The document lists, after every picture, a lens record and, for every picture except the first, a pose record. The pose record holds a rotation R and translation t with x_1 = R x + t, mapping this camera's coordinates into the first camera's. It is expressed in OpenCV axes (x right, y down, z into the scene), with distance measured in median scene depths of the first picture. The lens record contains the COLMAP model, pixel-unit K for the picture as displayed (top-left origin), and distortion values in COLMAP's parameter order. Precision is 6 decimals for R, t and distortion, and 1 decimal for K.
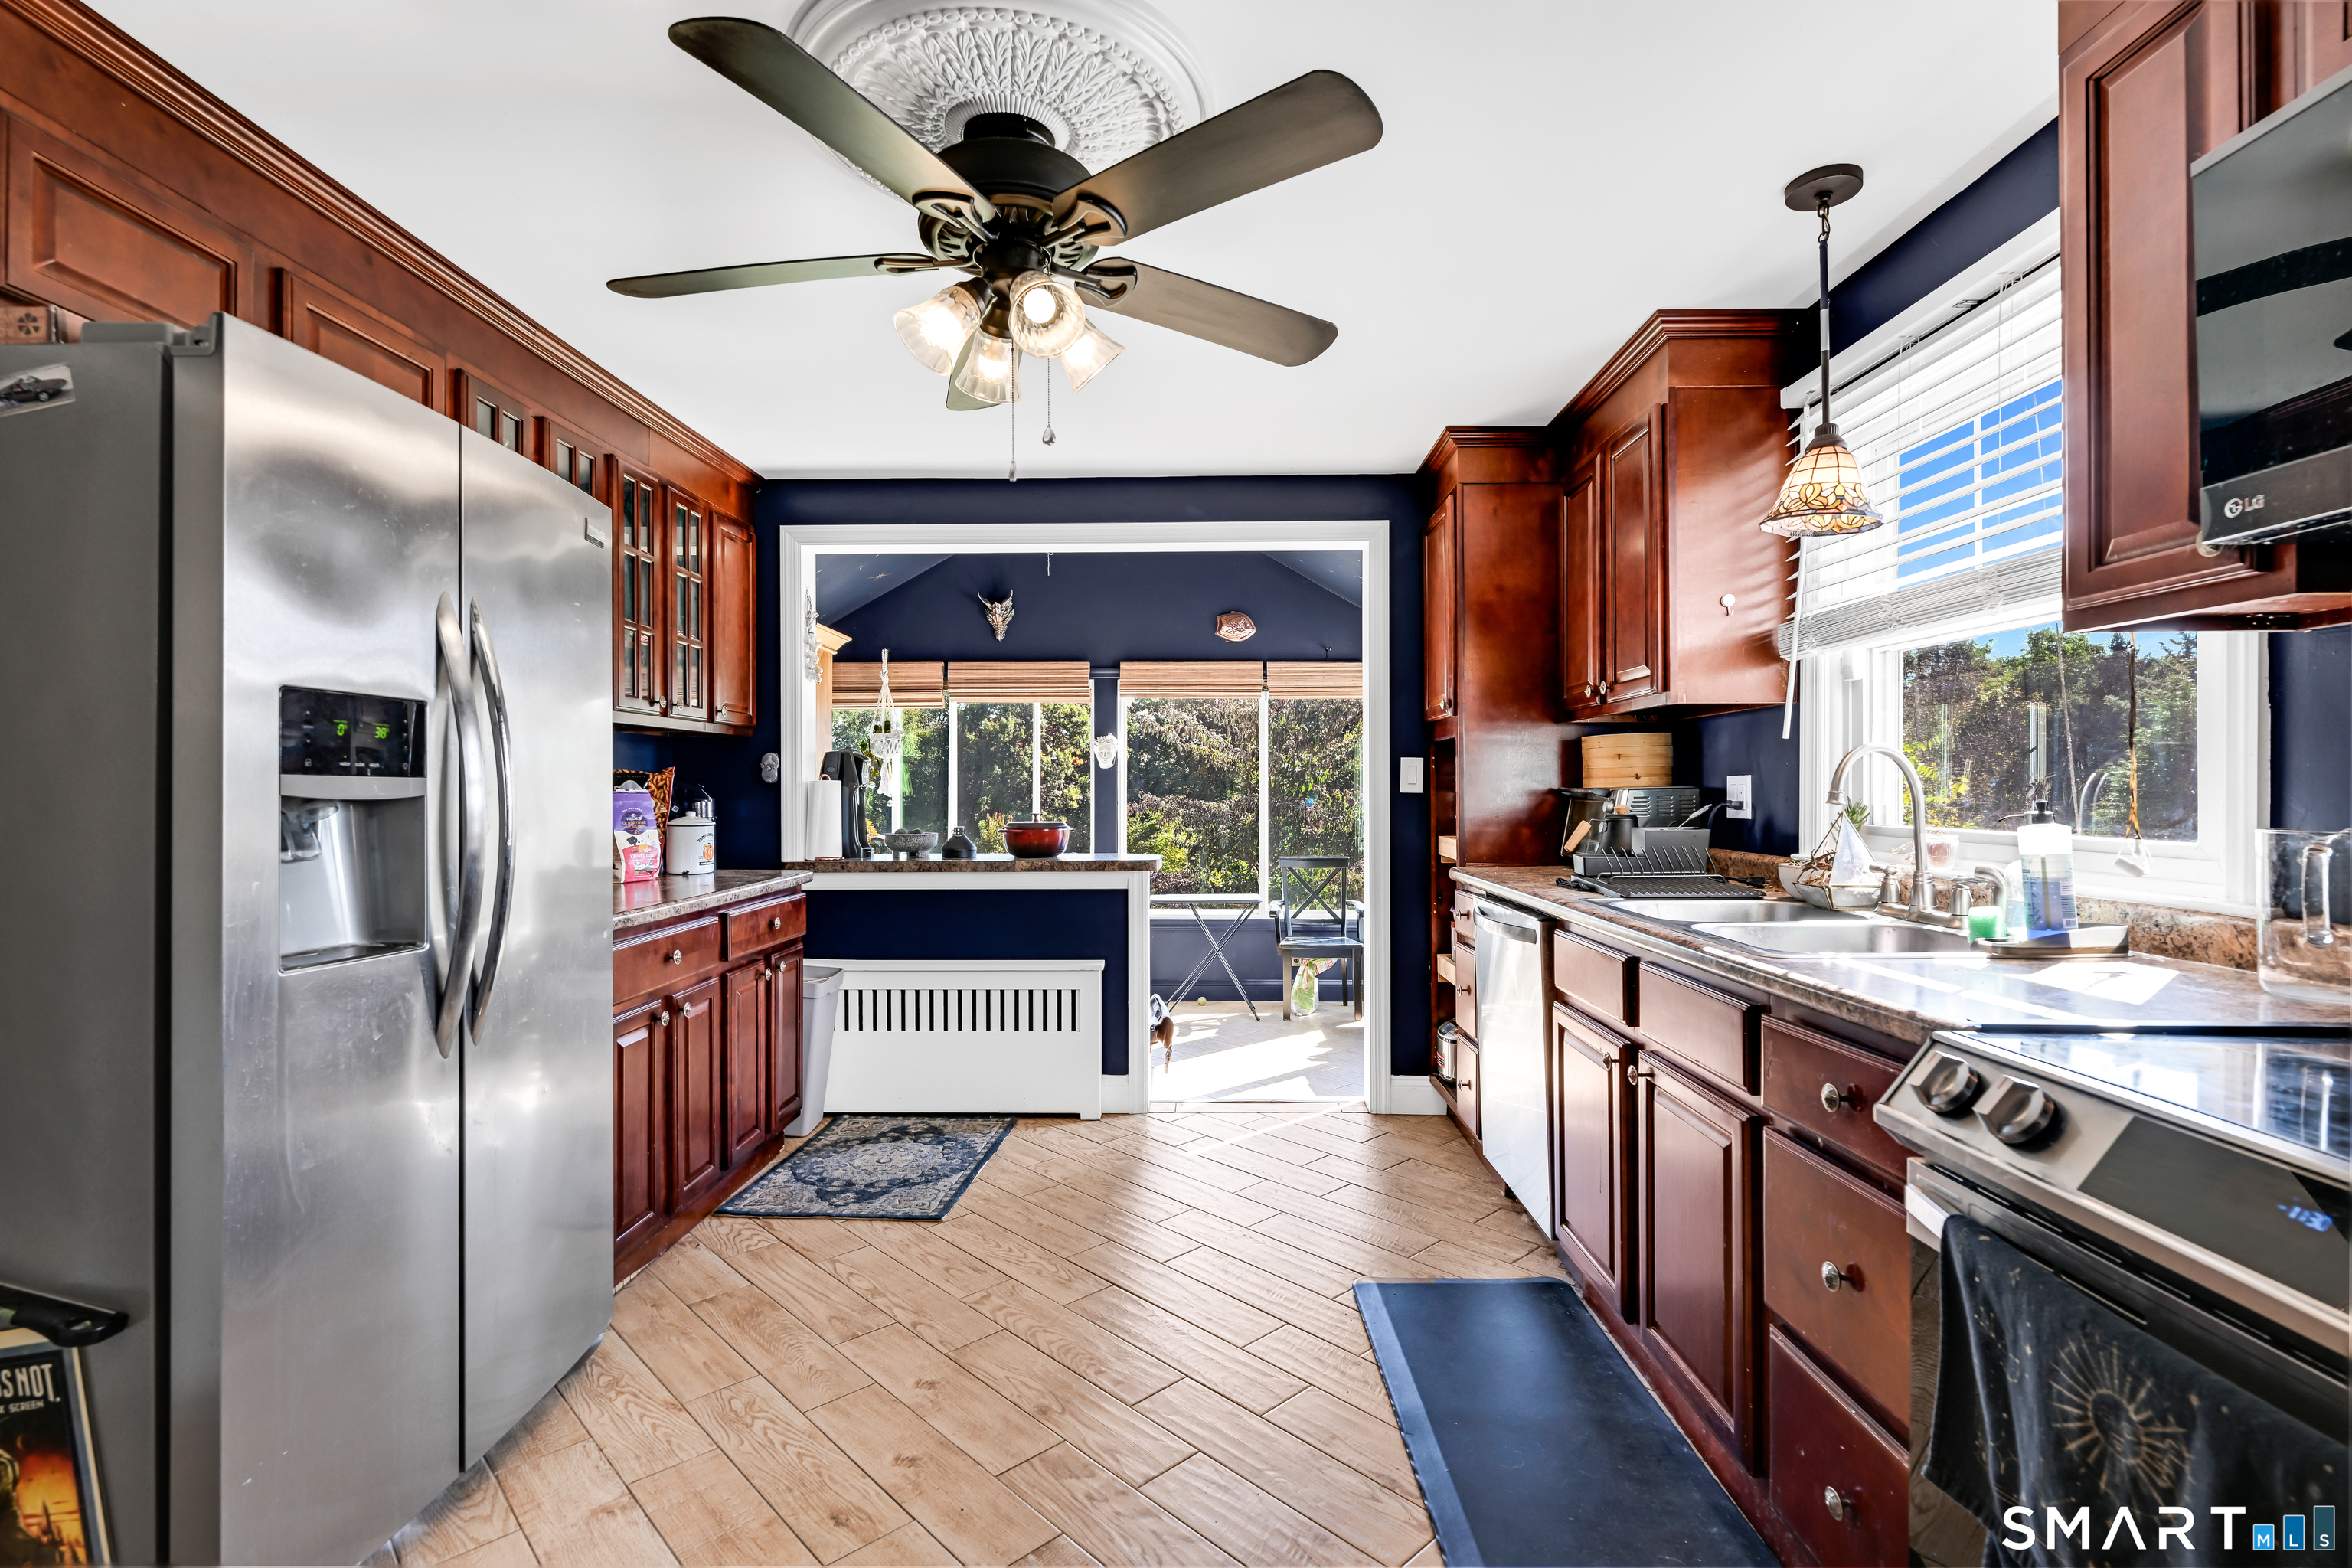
lens RADIAL K [[1062.2, 0, 1193.9], [0, 1062.2, 787.1], [0, 0, 1]] dist [-0.010062, 0.001692]
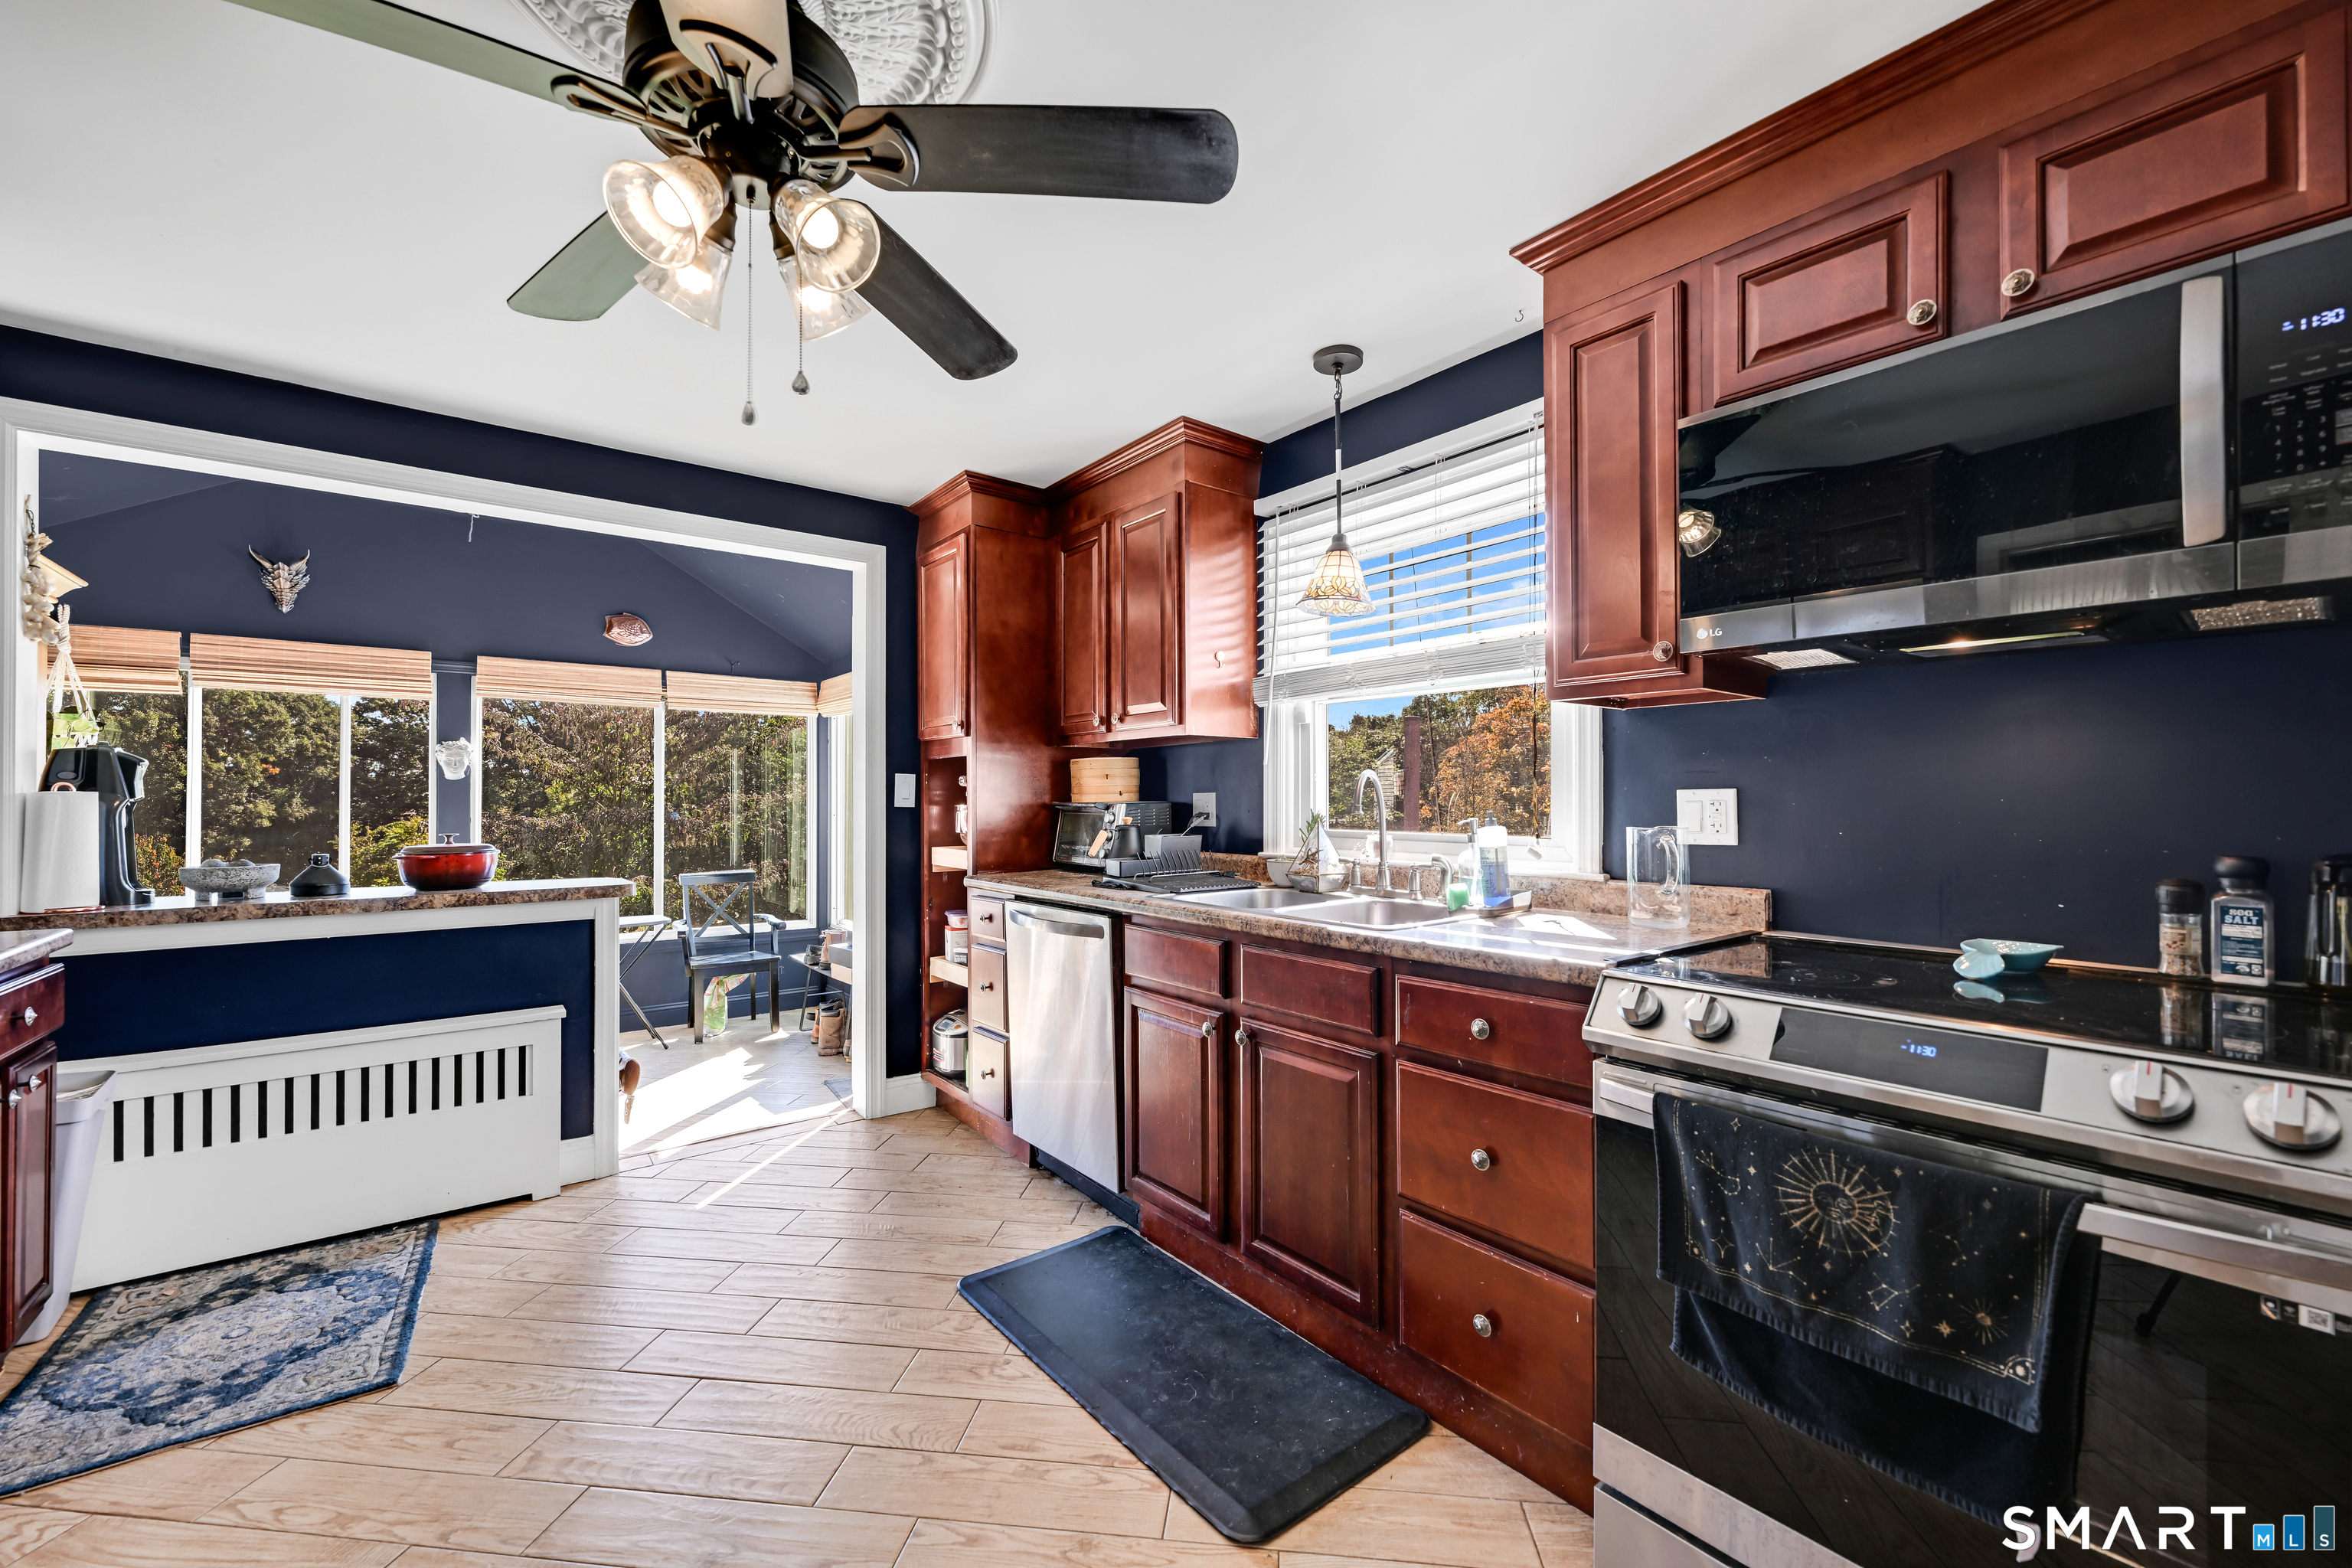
lens RADIAL K [[927.1, 0, 1185.9], [0, 927.1, 793.9], [0, 0, 1]] dist [-0.003770, -0.000369]
pose [[0.778682, 0.004640, 0.627401, -0.199342], [0.000250, 0.999970, -0.007706, -0.000712], [-0.627418, 0.006157, 0.778658, 0.133951]]
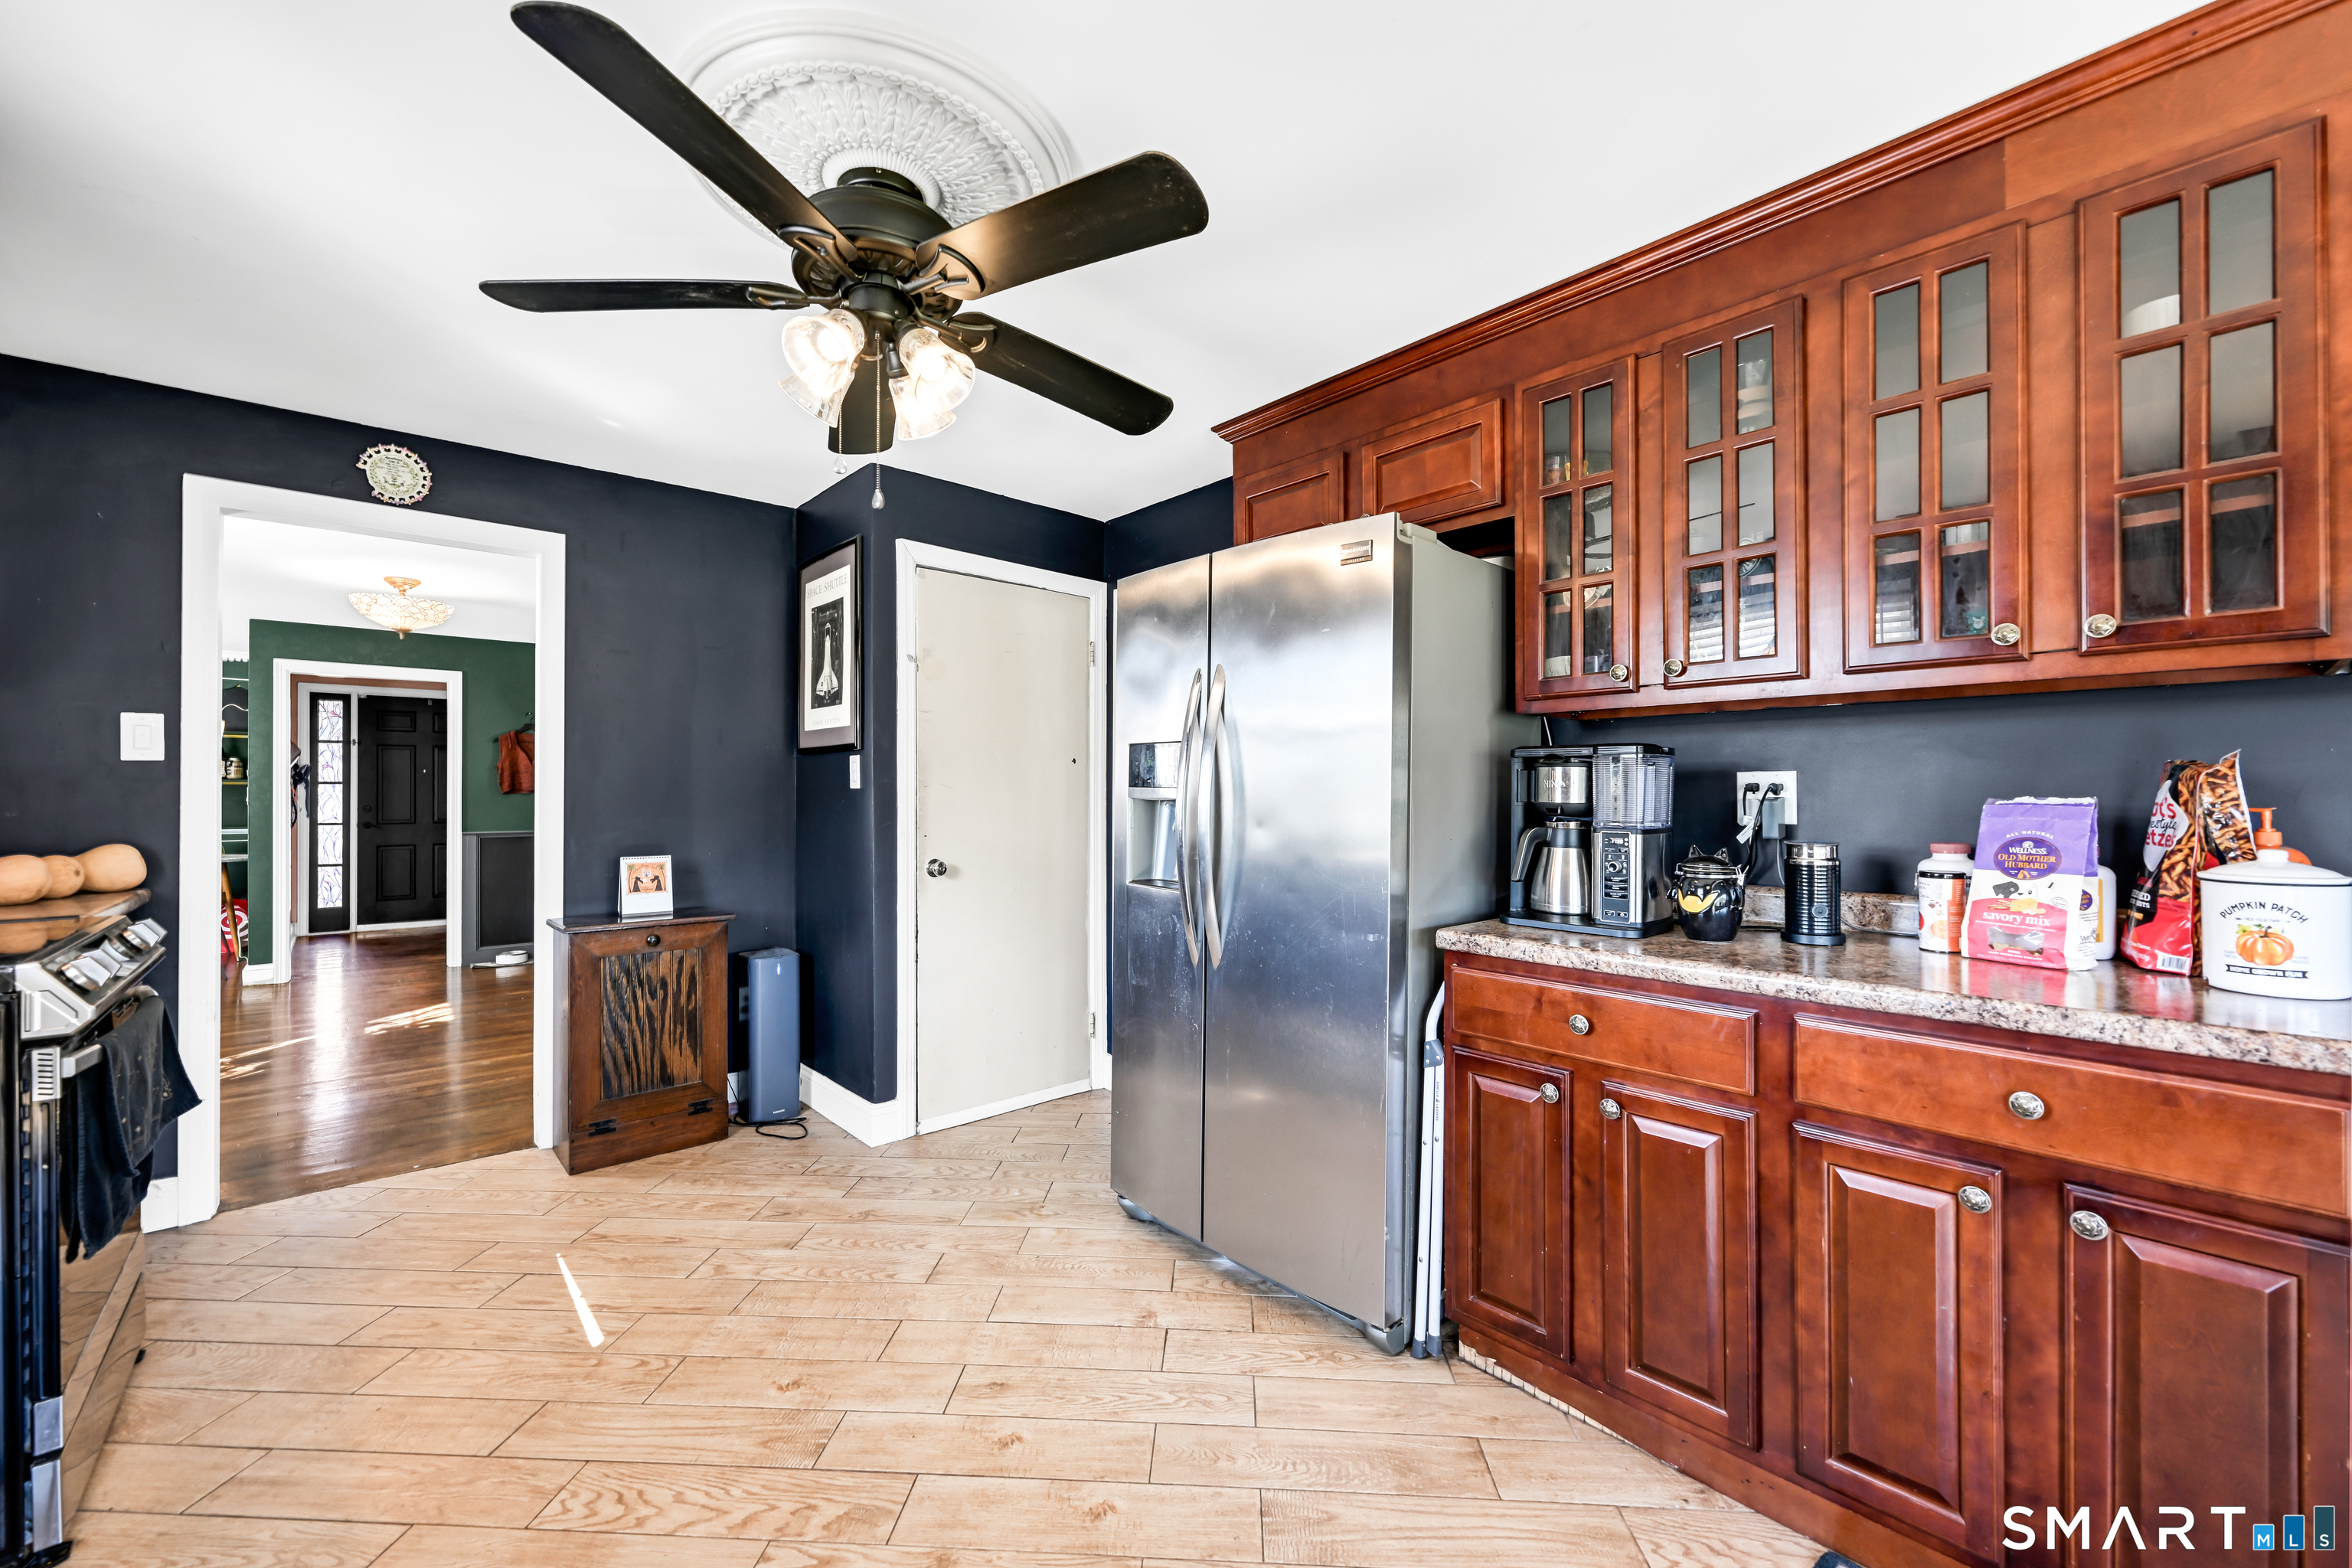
lens RADIAL K [[927.1, 0, 1153.2], [0, 927.1, 789.1], [0, 0, 1]] dist [-0.003770, -0.000369]
pose [[-0.754165, -0.001827, -0.656682, 0.128350], [0.001829, 0.999986, -0.004882, -0.000301], [0.656682, -0.004883, -0.754152, 1.040056]]
